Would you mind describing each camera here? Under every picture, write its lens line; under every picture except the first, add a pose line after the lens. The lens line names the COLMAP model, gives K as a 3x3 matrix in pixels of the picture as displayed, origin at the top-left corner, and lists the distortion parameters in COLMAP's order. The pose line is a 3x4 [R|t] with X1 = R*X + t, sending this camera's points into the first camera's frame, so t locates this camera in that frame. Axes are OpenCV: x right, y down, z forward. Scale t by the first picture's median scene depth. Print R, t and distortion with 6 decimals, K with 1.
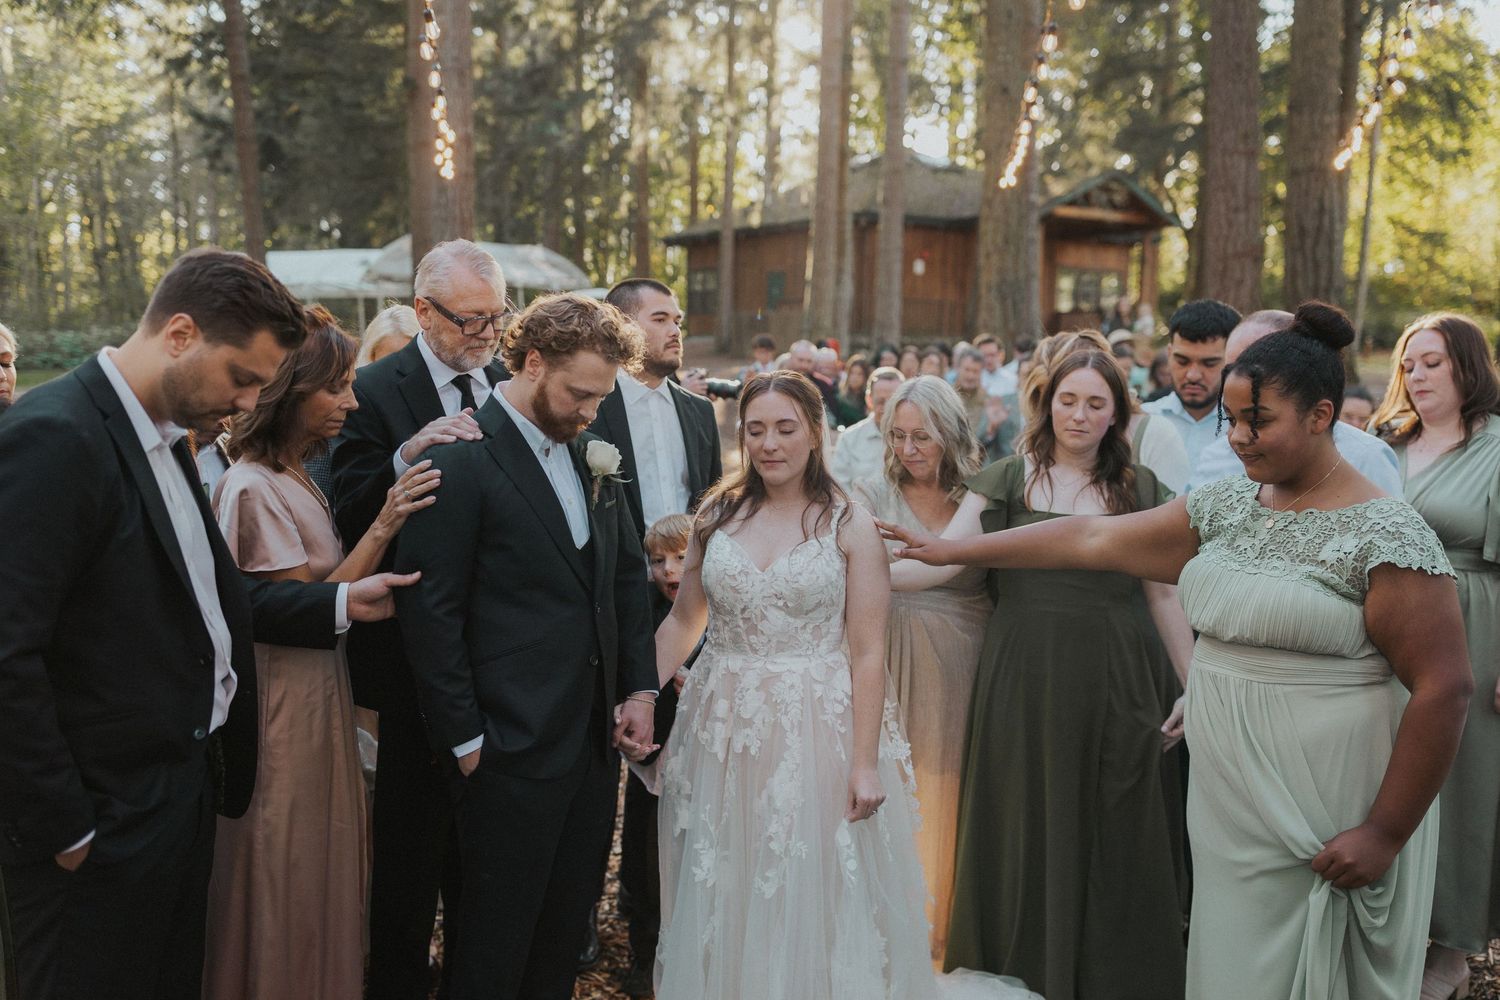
lens RADIAL K [[1408.3, 0, 707.2], [0, 1408.3, 525.7], [0, 0, 1]] dist [-0.100948, 0.111033]
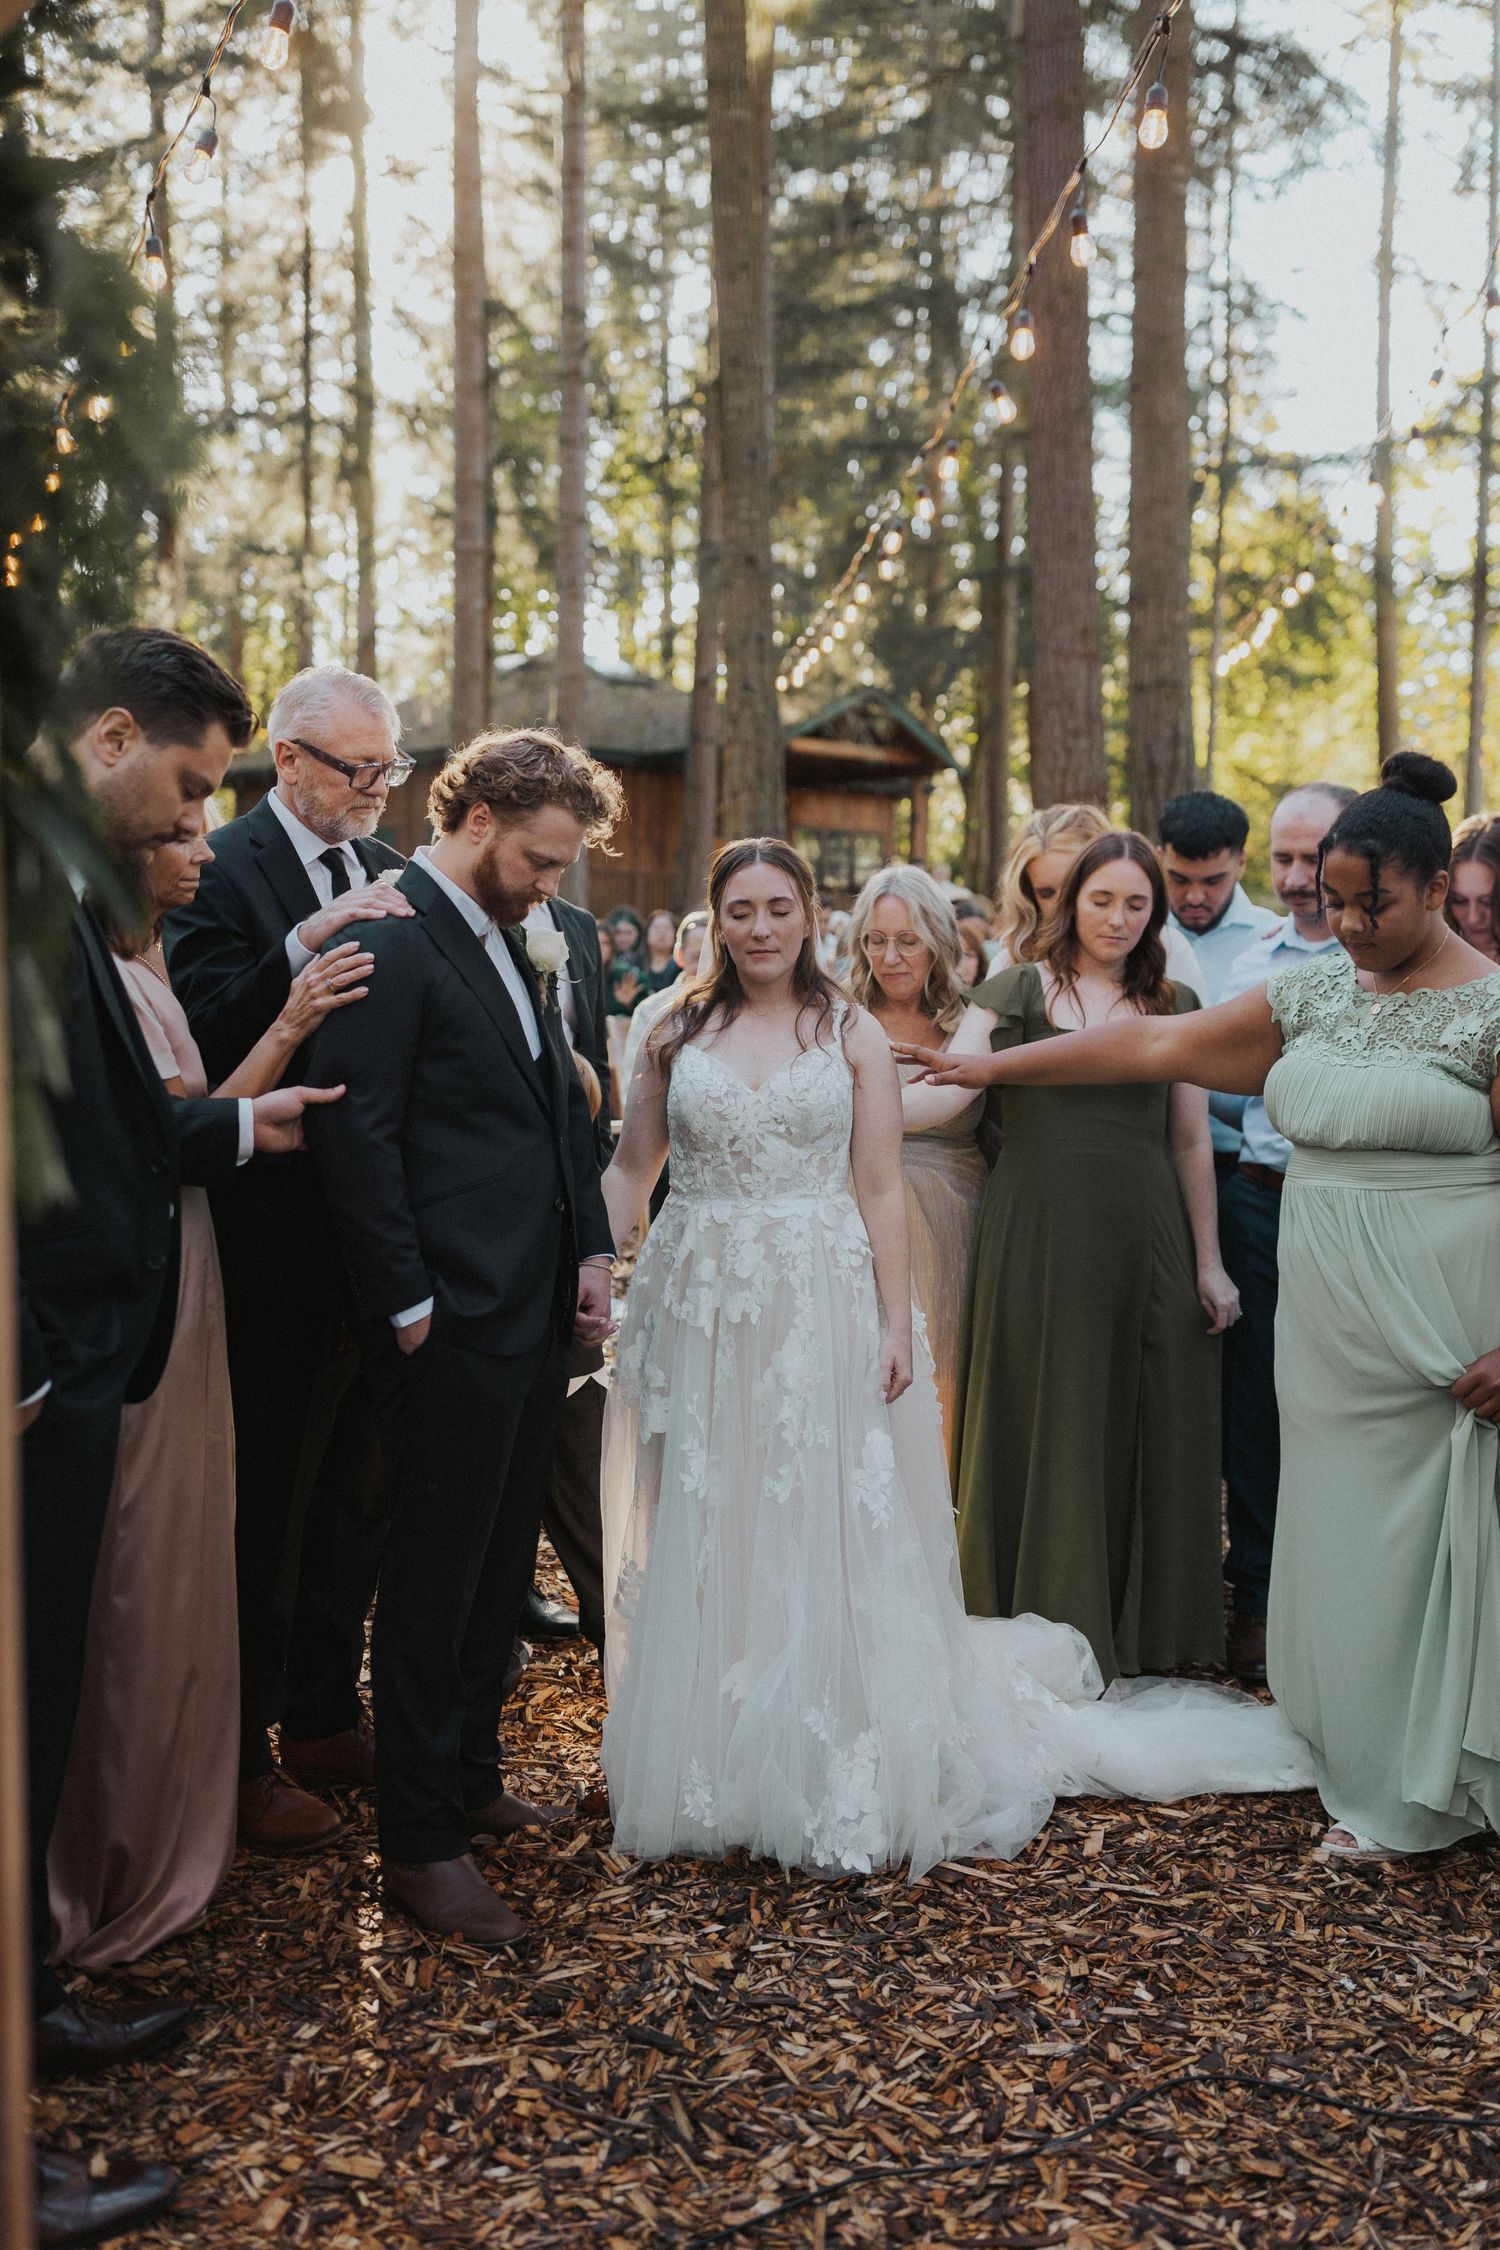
lens RADIAL K [[2105.0, 0, 750.0], [0, 2105.0, 1125.0], [0, 0, 1]] dist [0.071413, -0.089824]
pose [[0.967568, -0.010466, 0.252395, -0.272674], [0.022865, 0.998668, -0.046244, 0.108801], [-0.251575, 0.050515, 0.966519, -0.155489]]
